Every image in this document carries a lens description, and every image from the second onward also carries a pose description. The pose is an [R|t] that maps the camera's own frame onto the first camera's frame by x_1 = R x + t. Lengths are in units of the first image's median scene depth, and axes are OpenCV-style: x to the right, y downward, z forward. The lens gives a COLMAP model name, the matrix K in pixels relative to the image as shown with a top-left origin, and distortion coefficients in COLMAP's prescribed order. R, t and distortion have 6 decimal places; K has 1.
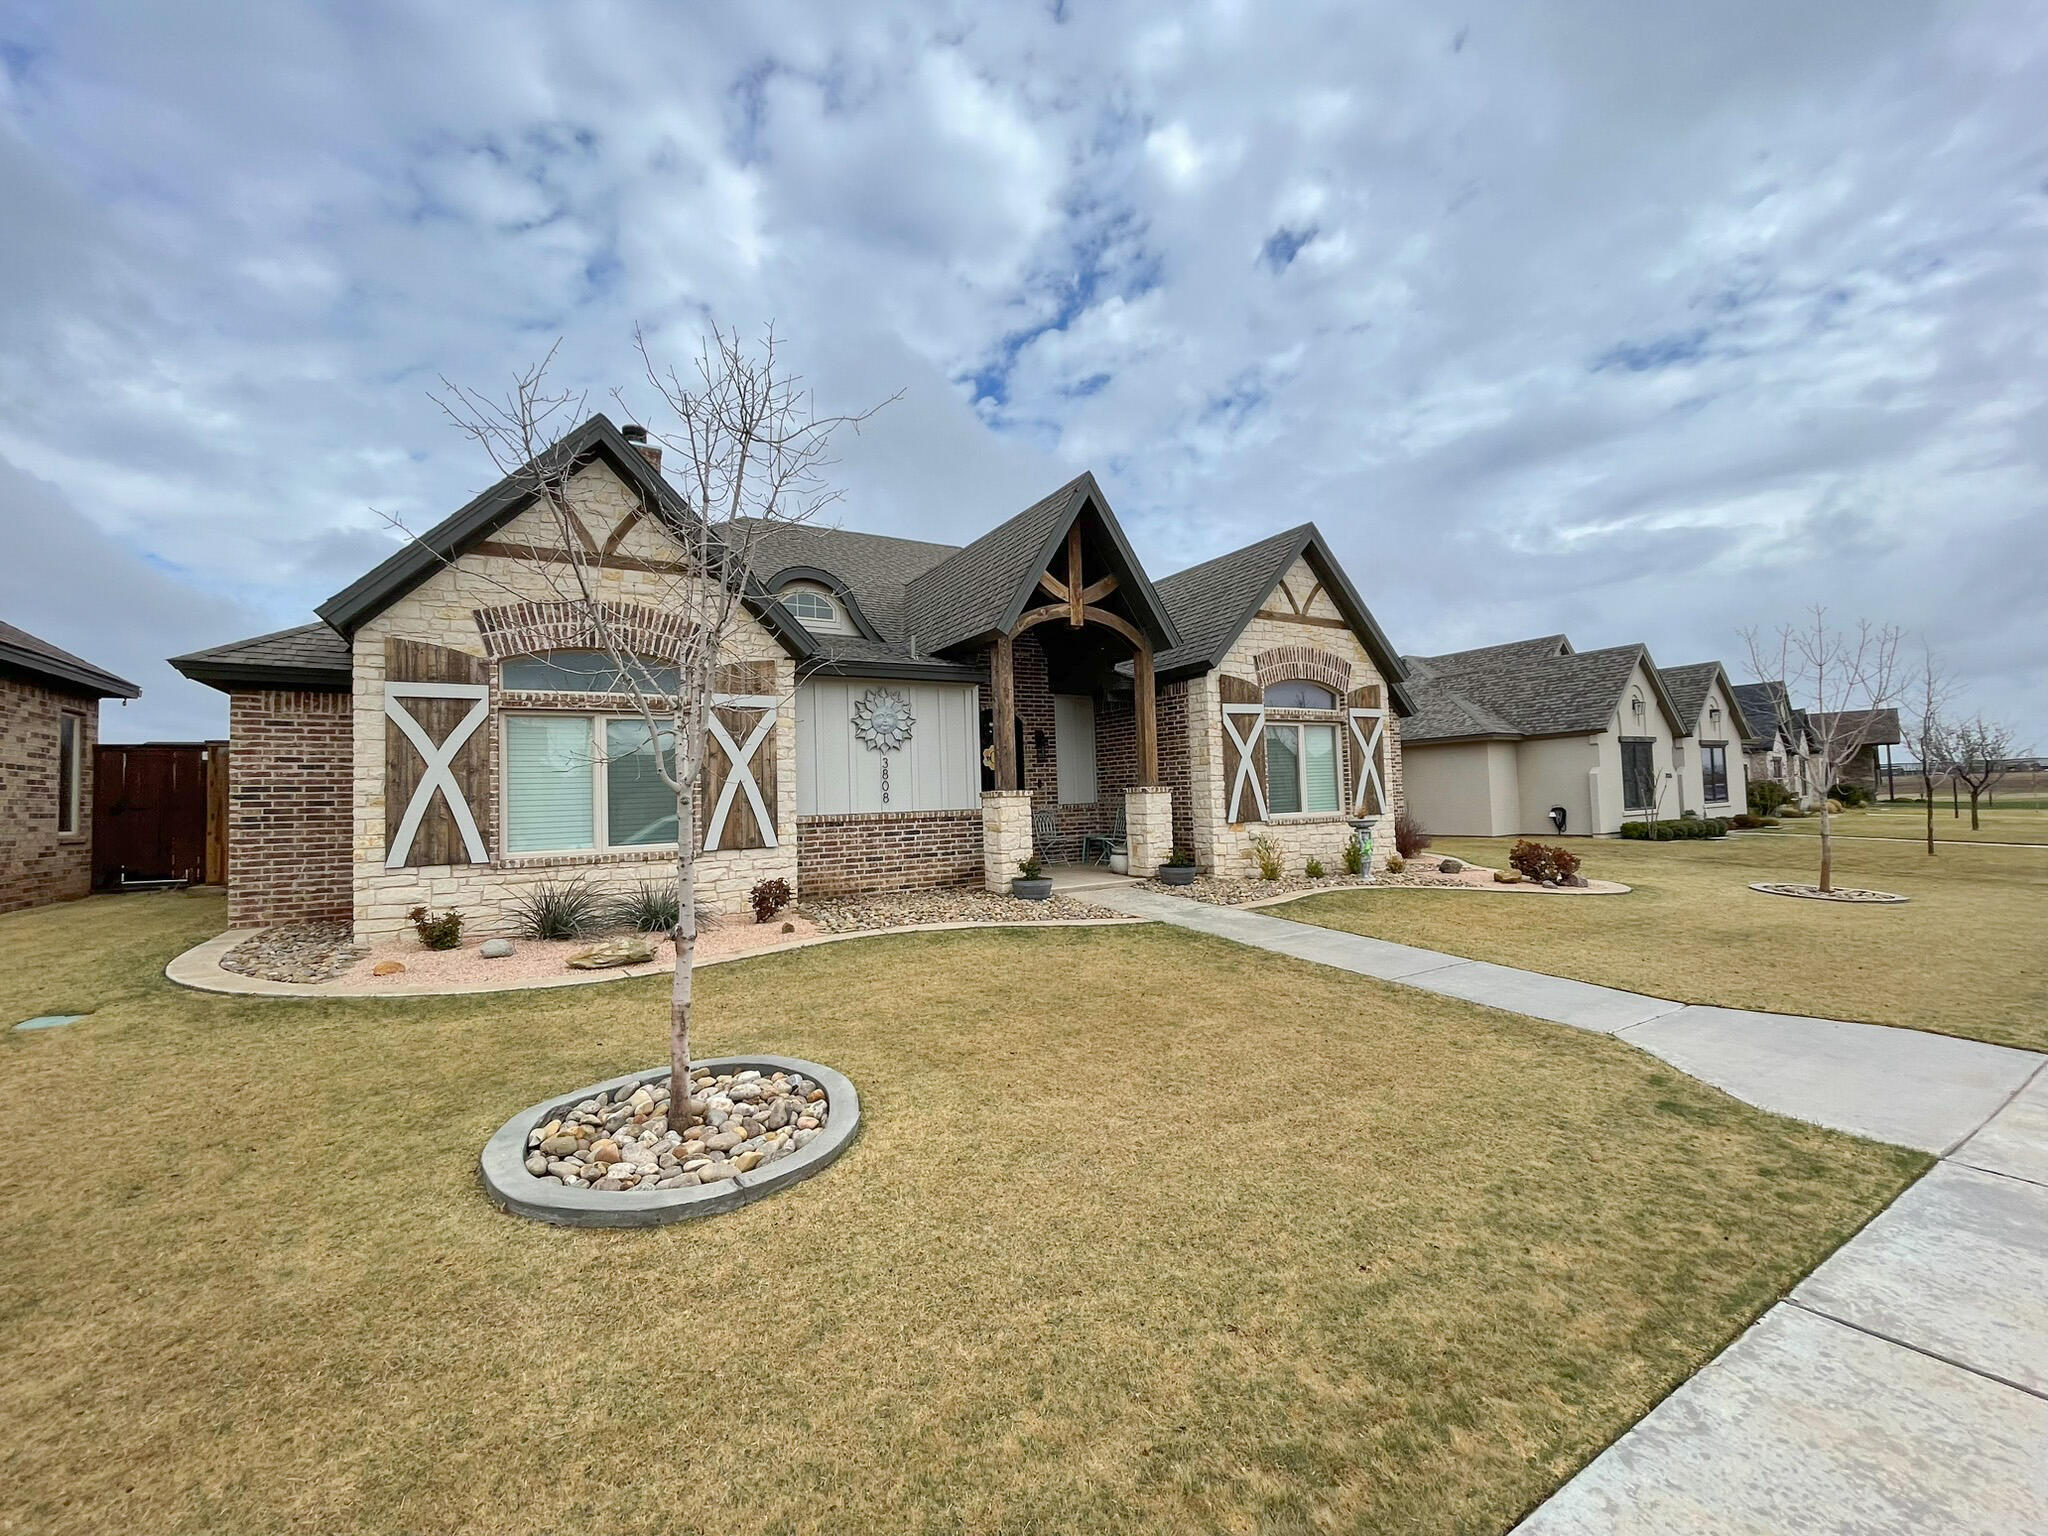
lens RADIAL K [[830.8, 0, 988.8], [0, 830.8, 756.5], [0, 0, 1]] dist [-0.004215, 0.000380]
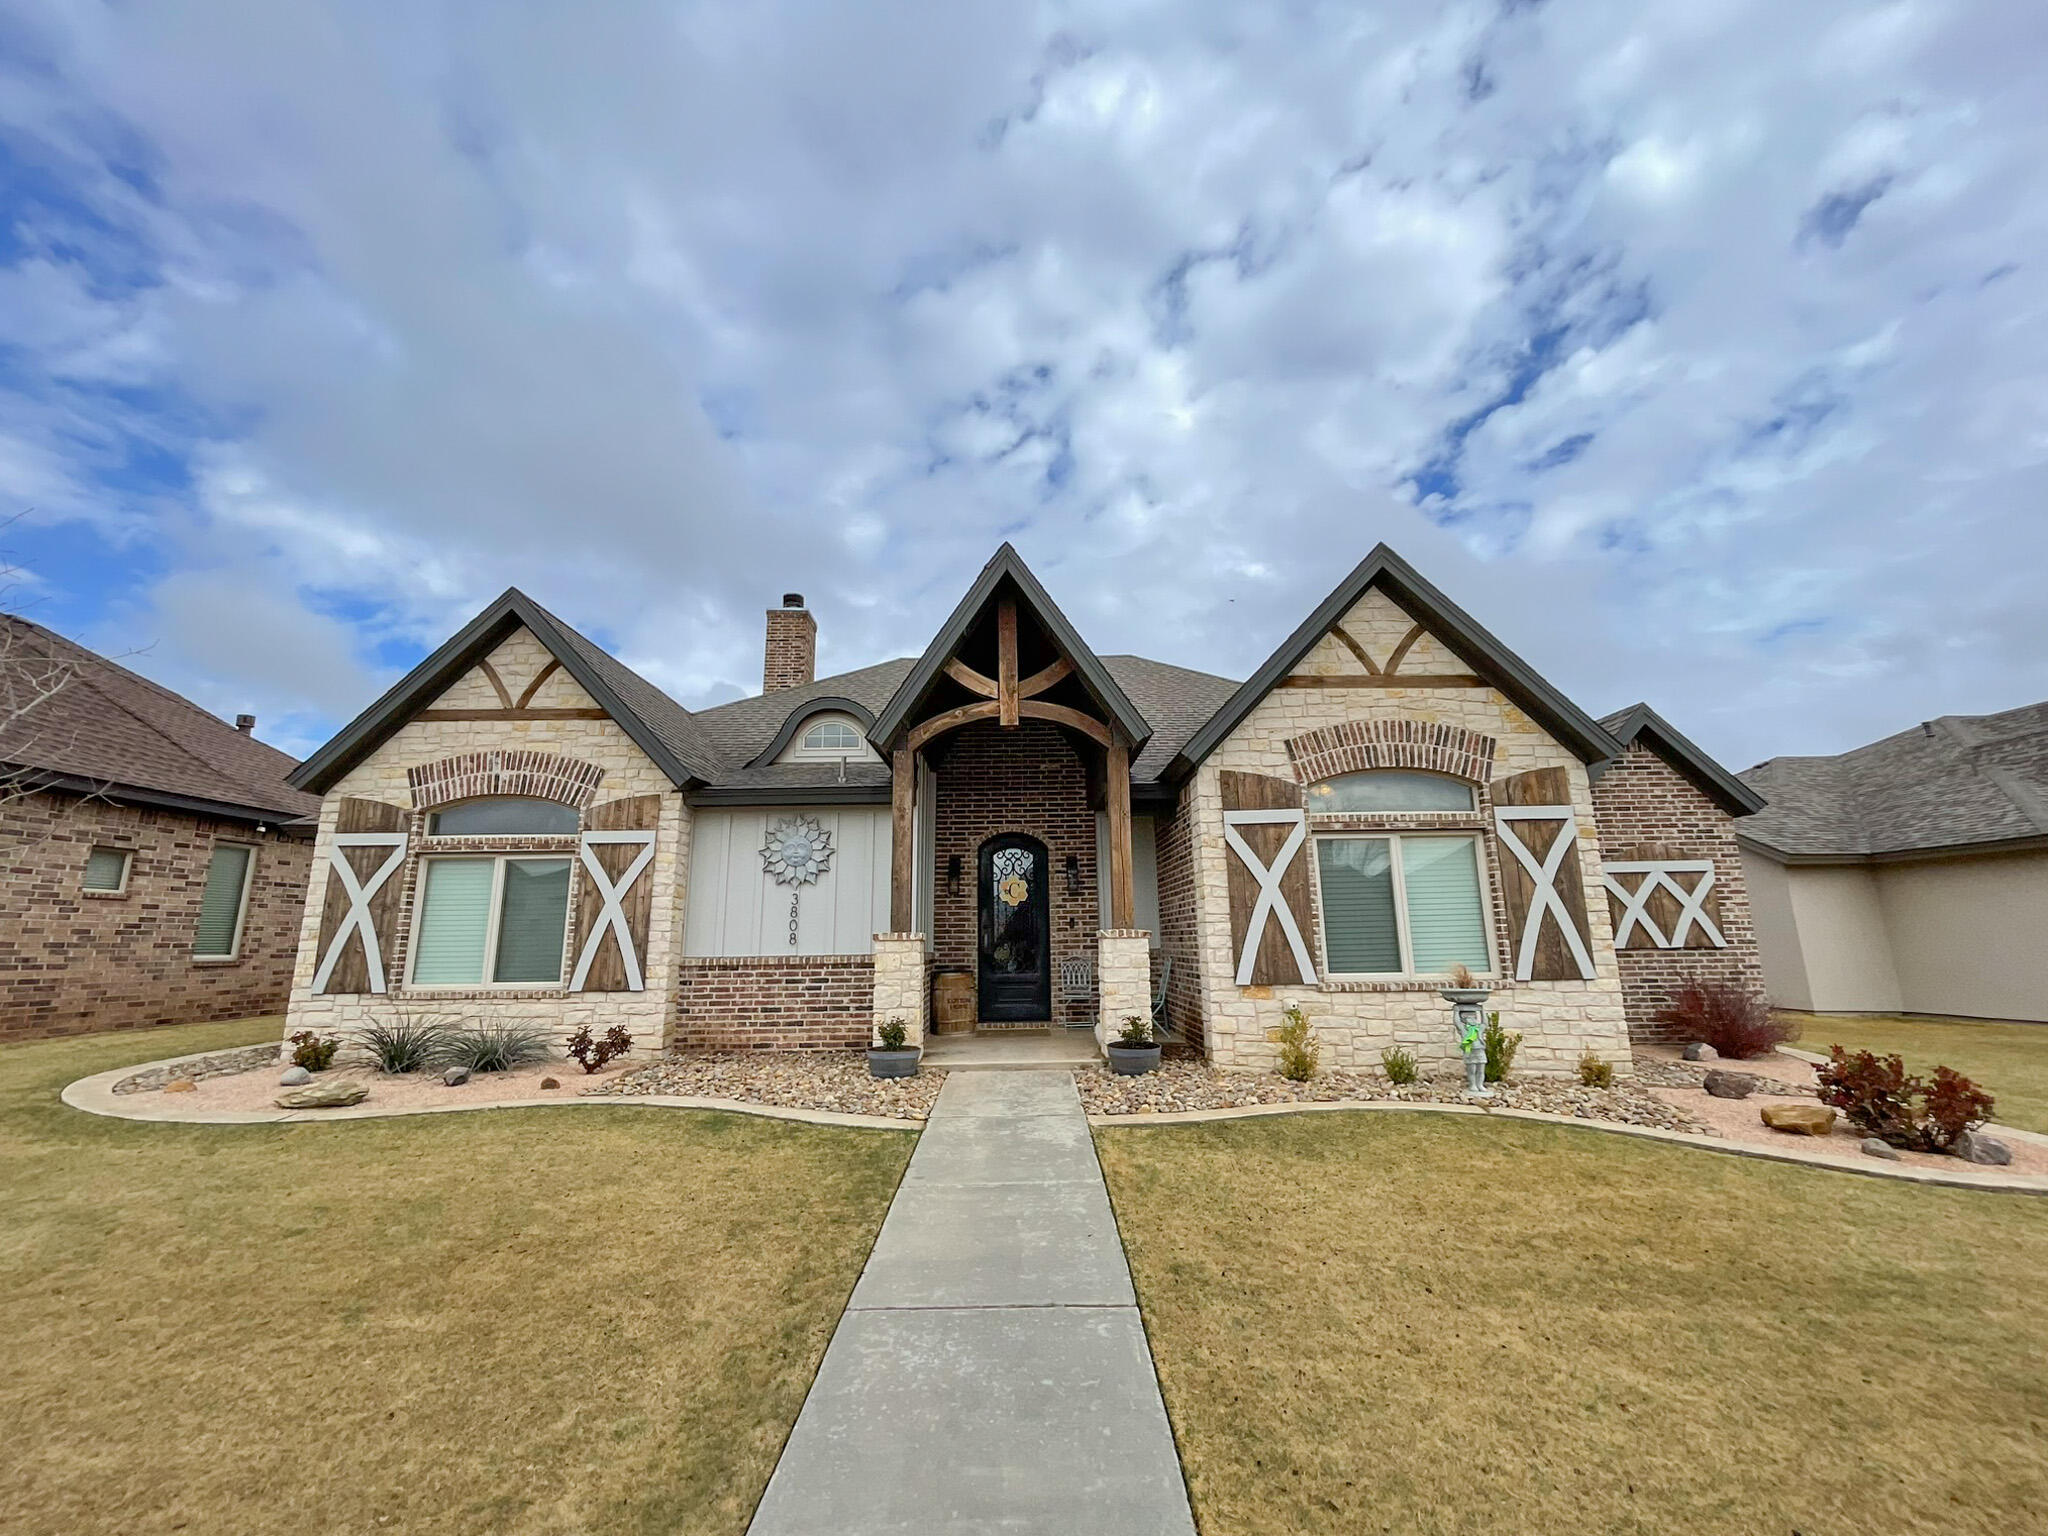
lens RADIAL K [[830.8, 0, 1021.7], [0, 830.8, 773.2], [0, 0, 1]] dist [-0.004215, 0.000380]
pose [[0.866417, -0.080286, -0.492824, 0.448269], [0.010921, 0.989799, -0.142048, 0.002302], [0.499202, 0.117691, 0.858456, 0.281123]]
